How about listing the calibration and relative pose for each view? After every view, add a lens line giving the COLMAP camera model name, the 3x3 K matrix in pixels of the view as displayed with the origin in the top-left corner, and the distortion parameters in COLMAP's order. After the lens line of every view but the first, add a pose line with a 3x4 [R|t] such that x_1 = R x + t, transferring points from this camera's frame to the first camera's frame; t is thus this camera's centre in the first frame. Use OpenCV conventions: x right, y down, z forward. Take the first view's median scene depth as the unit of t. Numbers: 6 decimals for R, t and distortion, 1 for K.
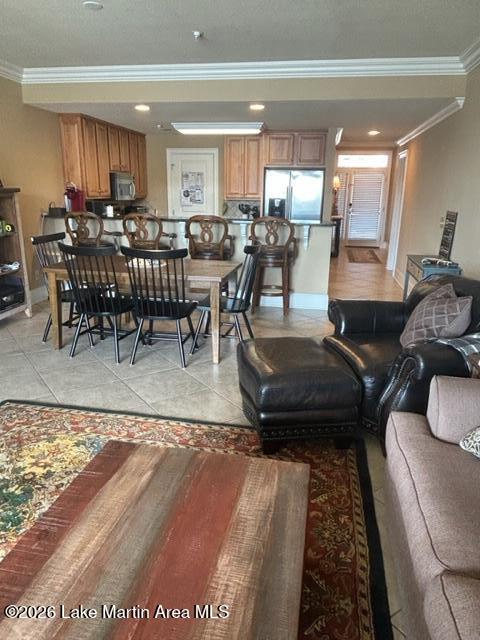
lens RADIAL K [[463.7, 0, 236.1], [0, 463.7, 321.1], [0, 0, 1]] dist [0.005293, -0.012940]
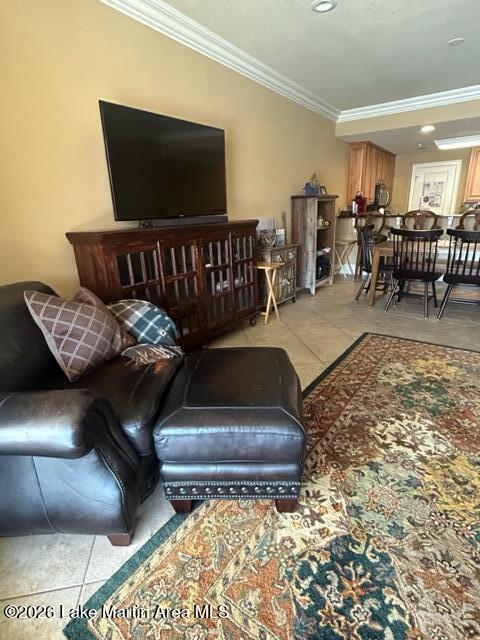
lens RADIAL K [[341.6, 0, 241.1], [0, 341.6, 318.6], [0, 0, 1]] dist [0.000045, 0.001302]
pose [[0.910348, 0.085299, -0.404957, -0.255218], [-0.071088, 0.996214, 0.050033, 0.060383], [0.407692, -0.016760, 0.912966, -0.096756]]
